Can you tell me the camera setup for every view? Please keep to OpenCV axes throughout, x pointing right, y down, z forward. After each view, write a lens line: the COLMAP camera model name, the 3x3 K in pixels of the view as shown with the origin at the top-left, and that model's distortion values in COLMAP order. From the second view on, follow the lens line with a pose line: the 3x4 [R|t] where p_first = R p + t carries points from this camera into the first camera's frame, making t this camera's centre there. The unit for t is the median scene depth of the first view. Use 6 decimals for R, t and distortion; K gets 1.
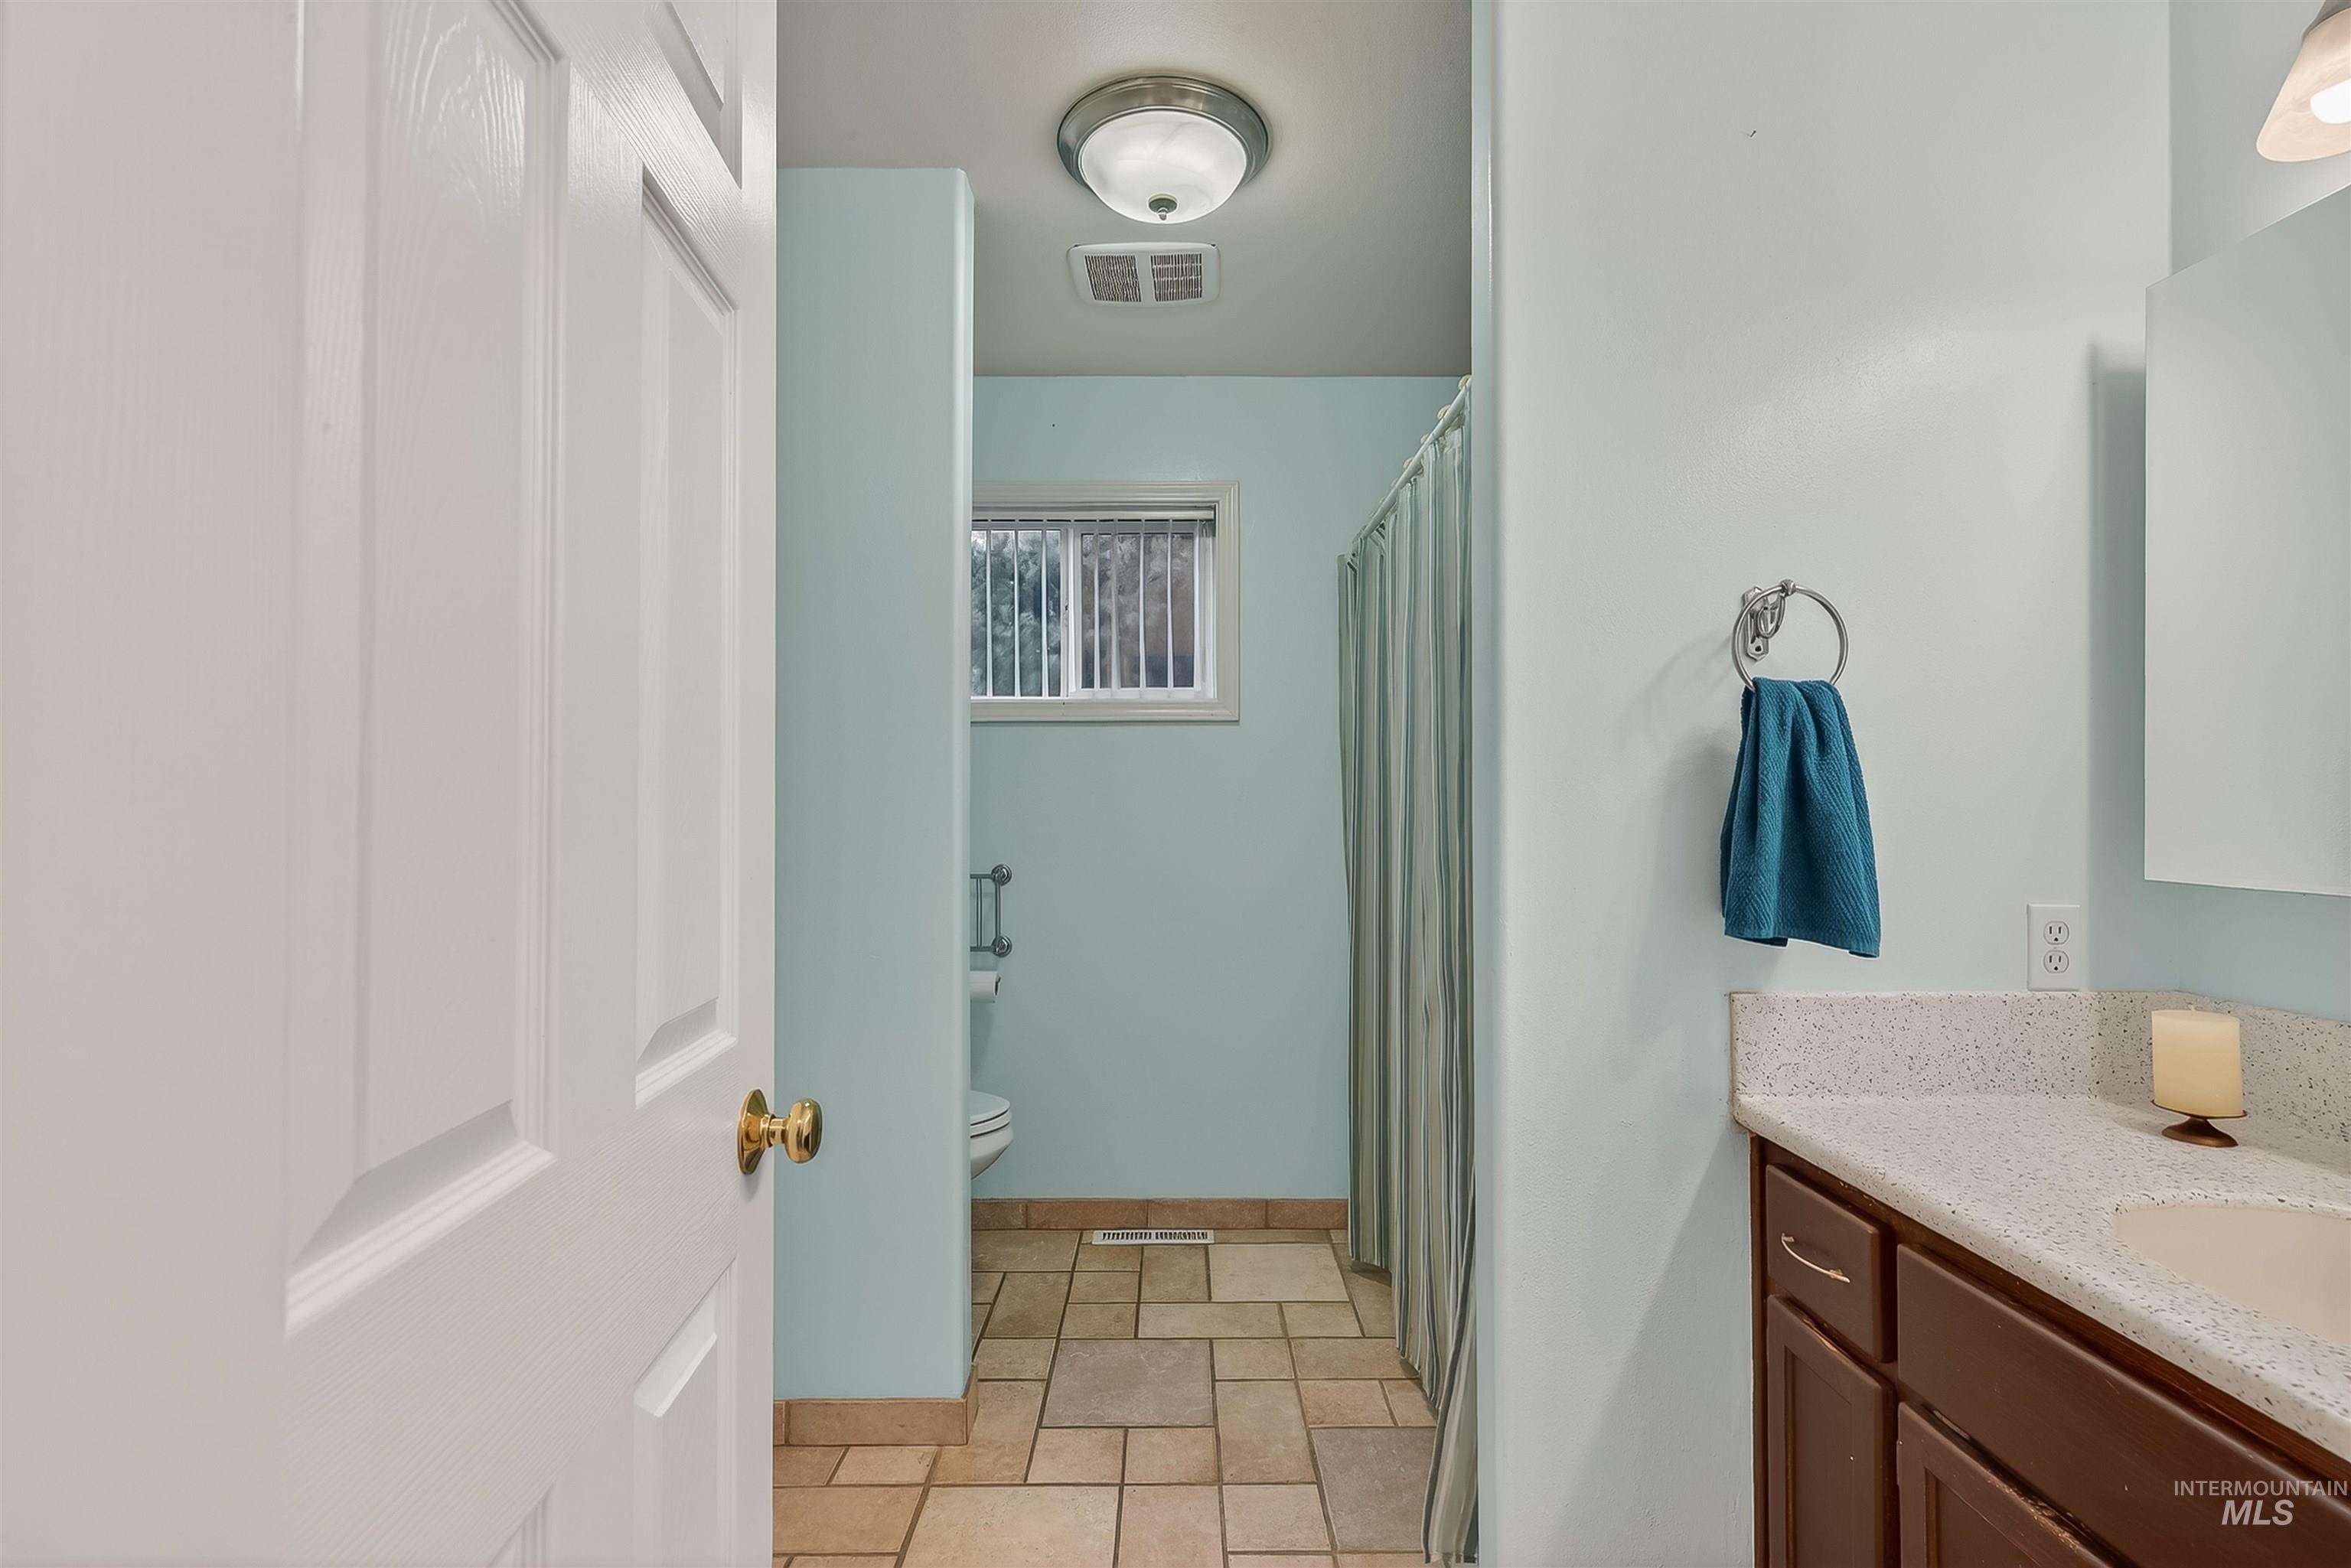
lens RADIAL K [[1076.1, 0, 1175.5], [0, 1076.1, 784.0], [0, 0, 1]] dist [0.000520, -0.000308]
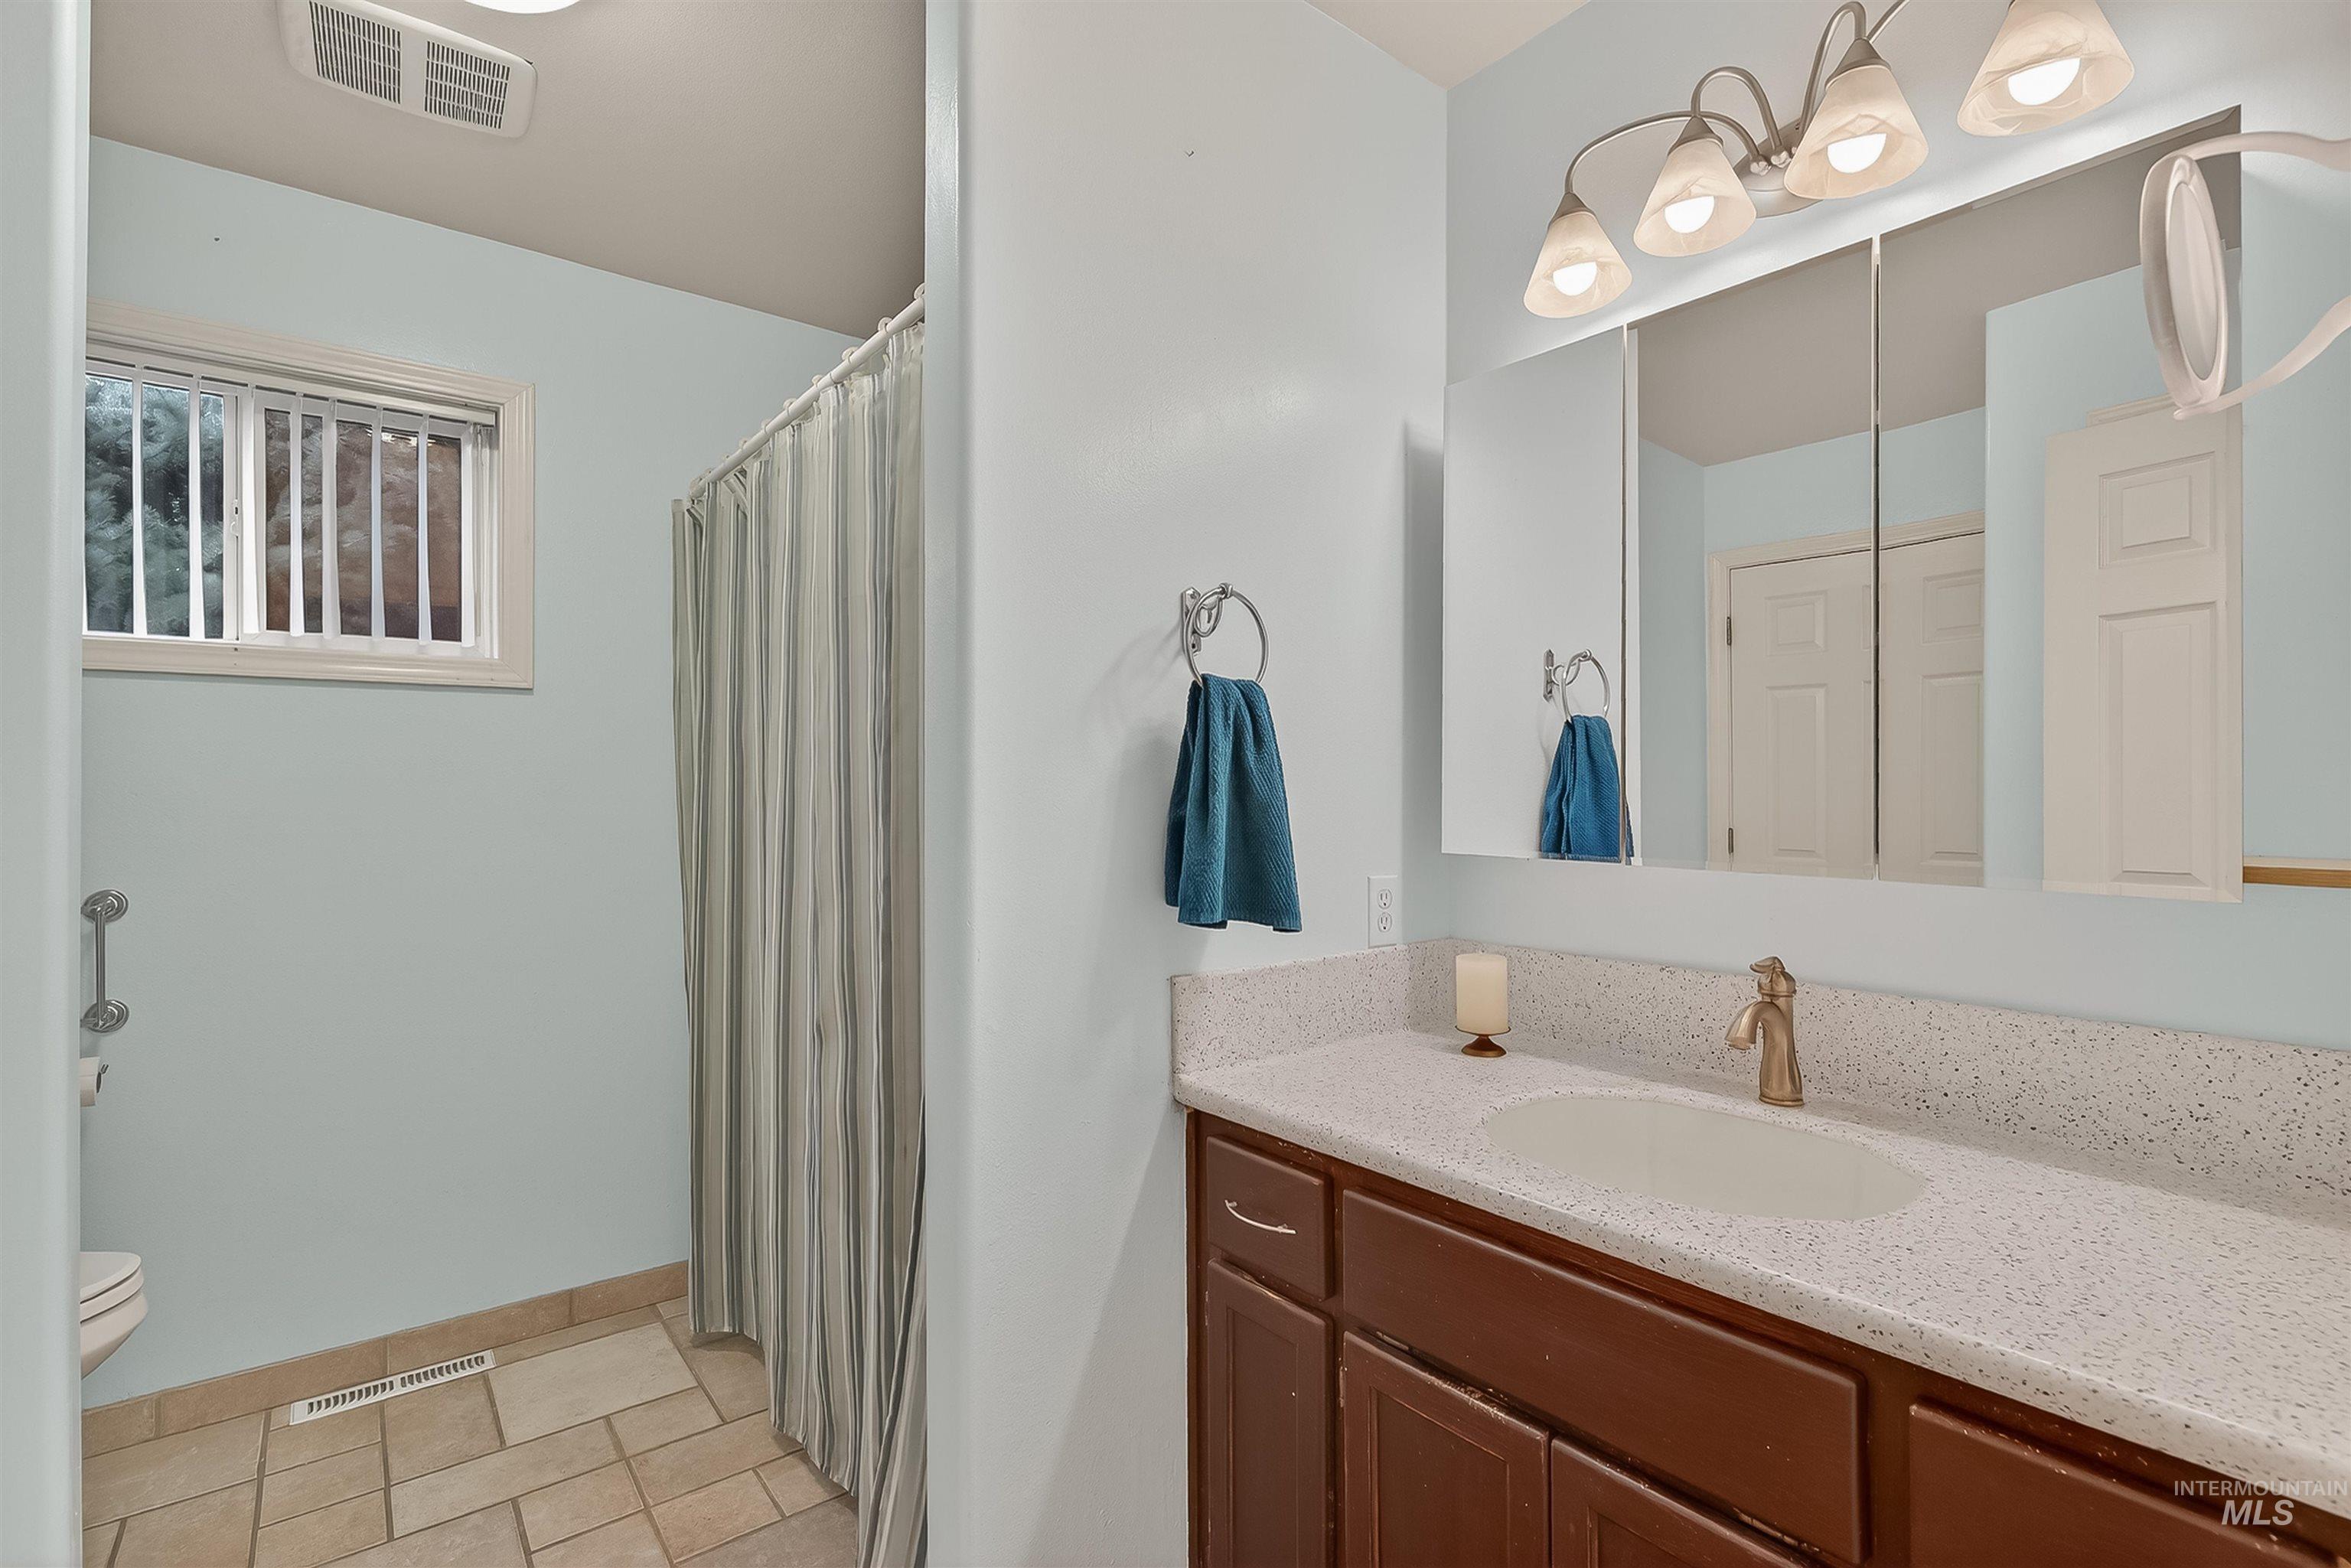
lens RADIAL K [[1082.6, 0, 1177.6], [0, 1082.6, 775.4], [0, 0, 1]] dist [-0.000323, 0.000135]
pose [[0.784483, 0.006290, 0.620118, -0.124743], [-0.008323, 0.999965, 0.000386, -0.000020], [-0.620094, -0.005464, 0.784508, 0.181165]]
